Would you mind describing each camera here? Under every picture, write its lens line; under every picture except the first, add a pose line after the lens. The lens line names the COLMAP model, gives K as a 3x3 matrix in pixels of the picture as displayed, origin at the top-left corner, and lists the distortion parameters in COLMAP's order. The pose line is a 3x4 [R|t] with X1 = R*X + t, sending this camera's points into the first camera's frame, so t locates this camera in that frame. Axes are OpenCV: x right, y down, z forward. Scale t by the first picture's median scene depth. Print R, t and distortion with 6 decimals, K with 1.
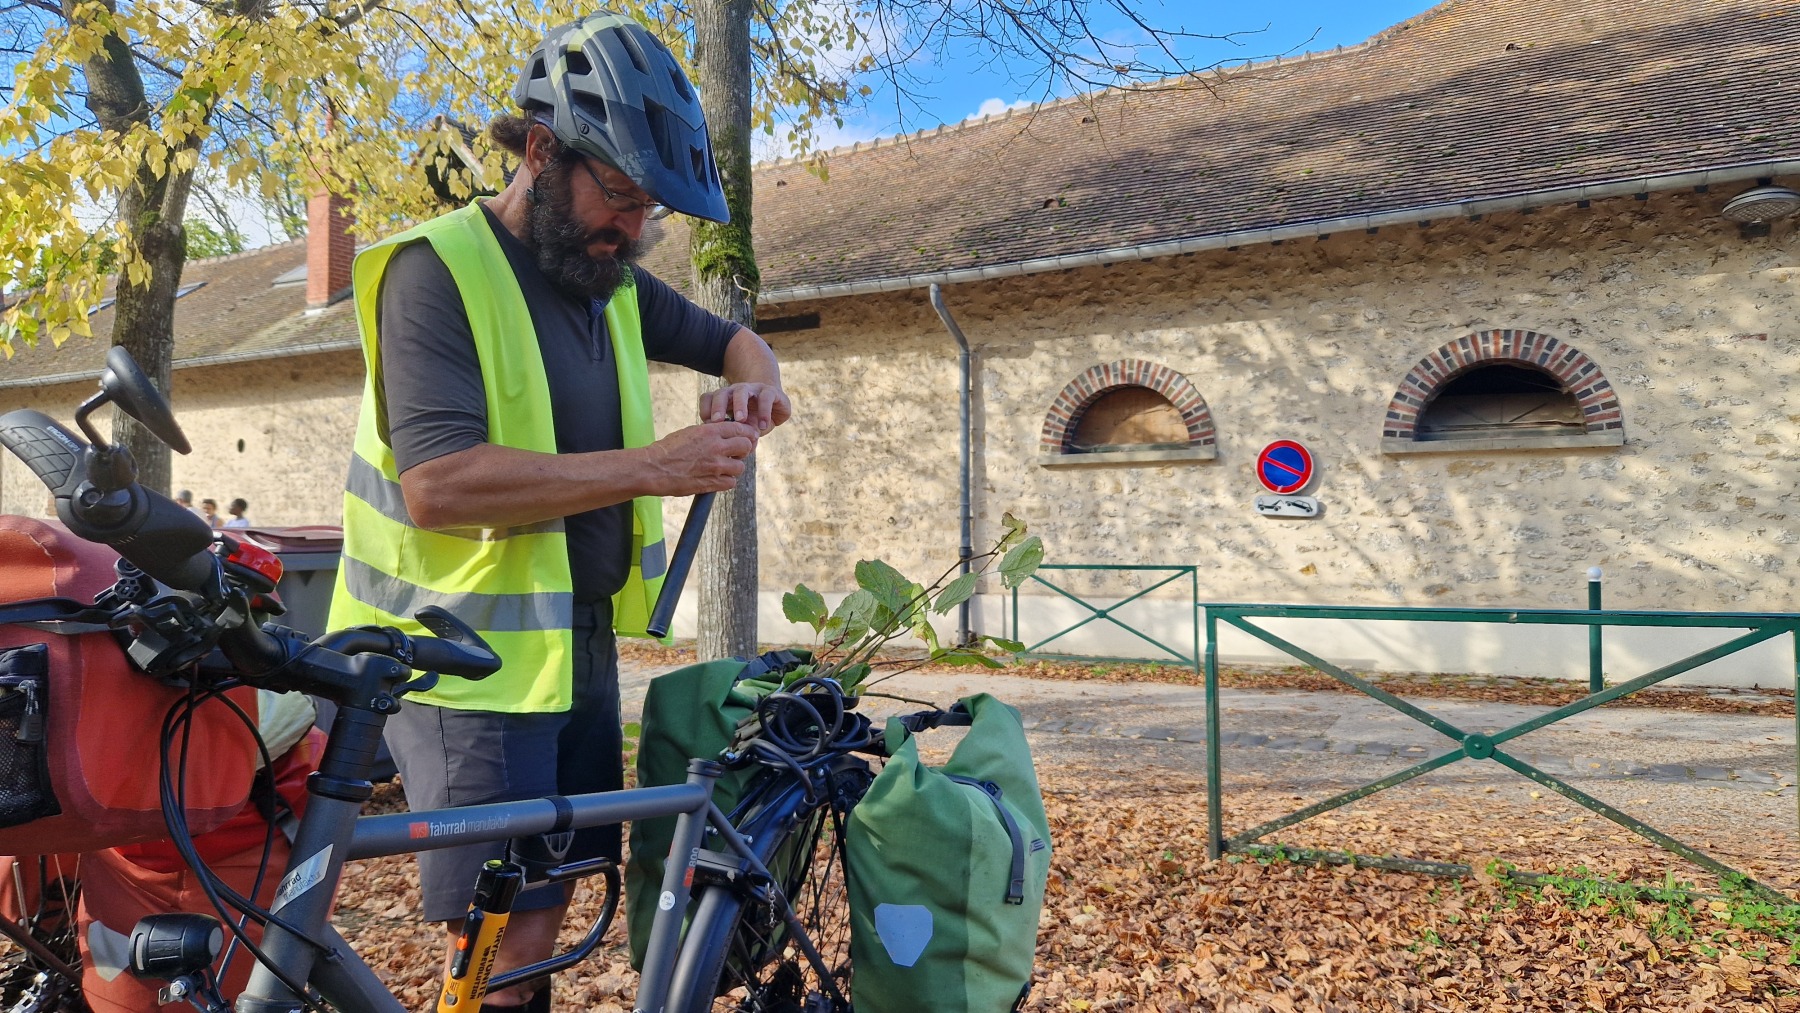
lens RADIAL K [[1187.8, 0, 899.2], [0, 1187.8, 507.3], [0, 0, 1]] dist [0.019900, -0.003690]
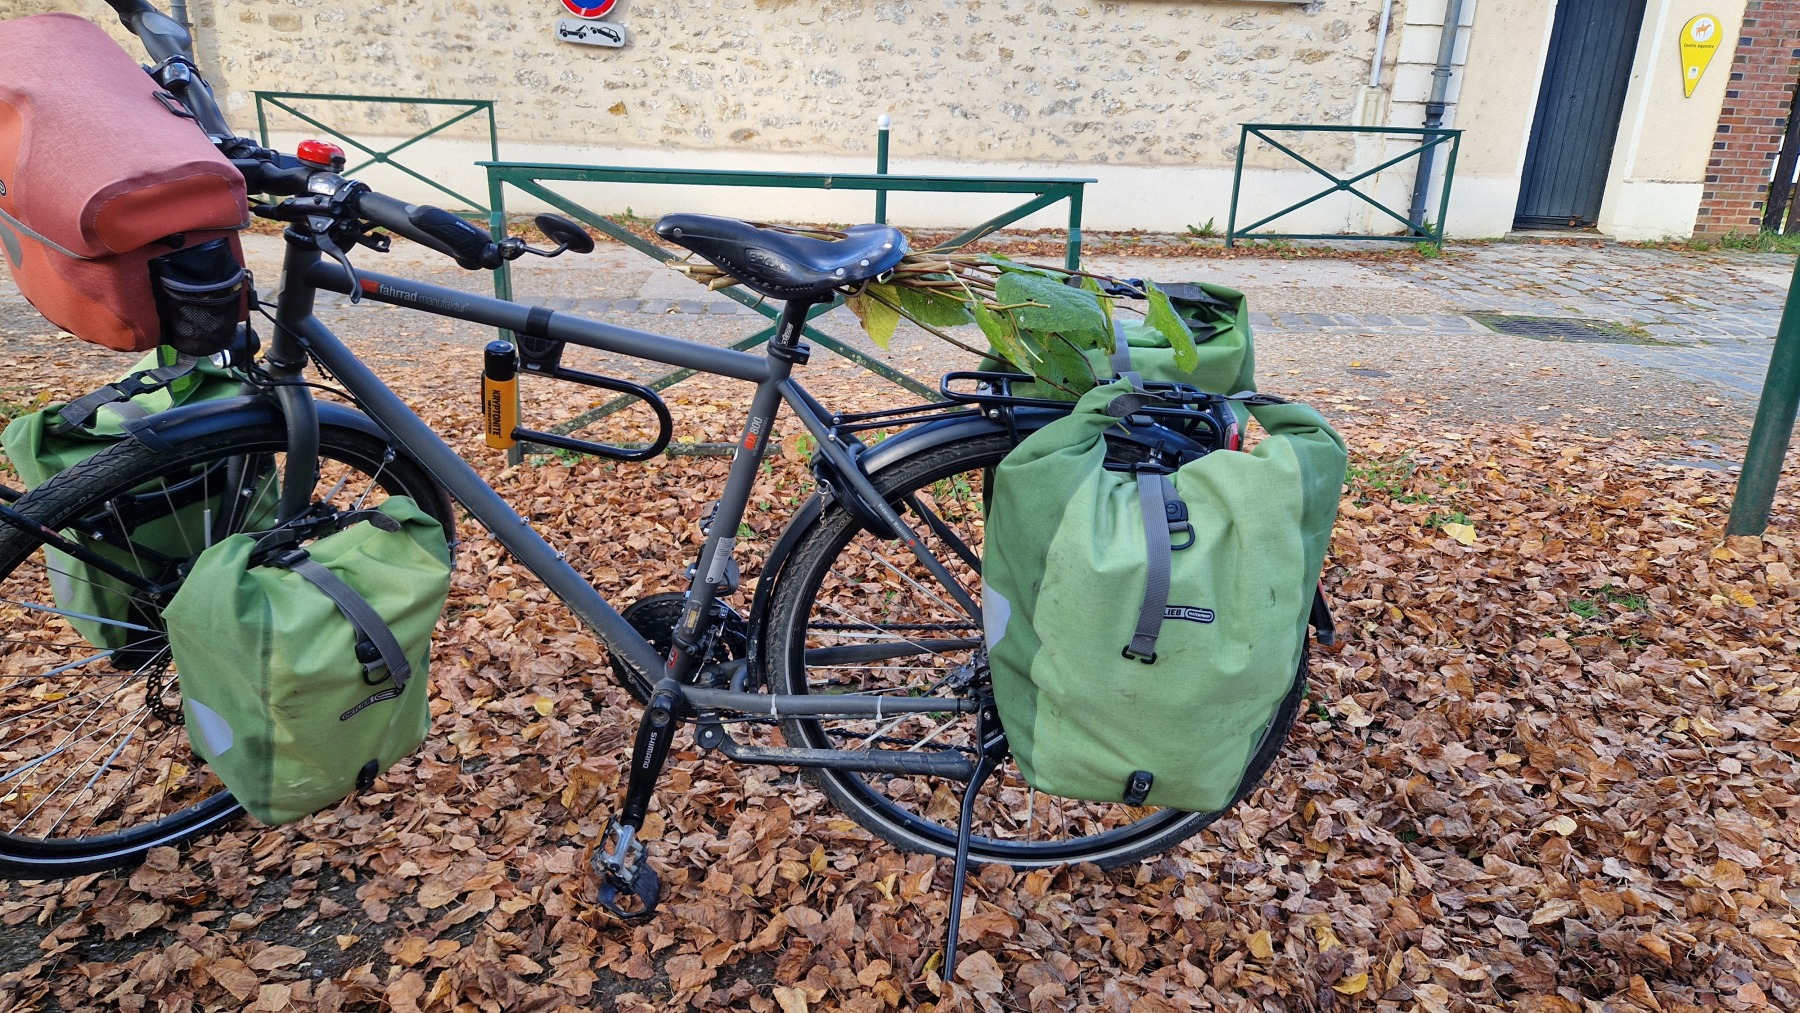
lens RADIAL K [[1187.8, 0, 900.9], [0, 1187.8, 507.3], [0, 0, 1]] dist [0.019900, -0.003690]
pose [[0.852552, -0.142544, 0.502829, 0.066015], [-0.053740, 0.933081, 0.355630, 0.000145], [-0.519873, -0.330215, 0.787839, 0.163225]]
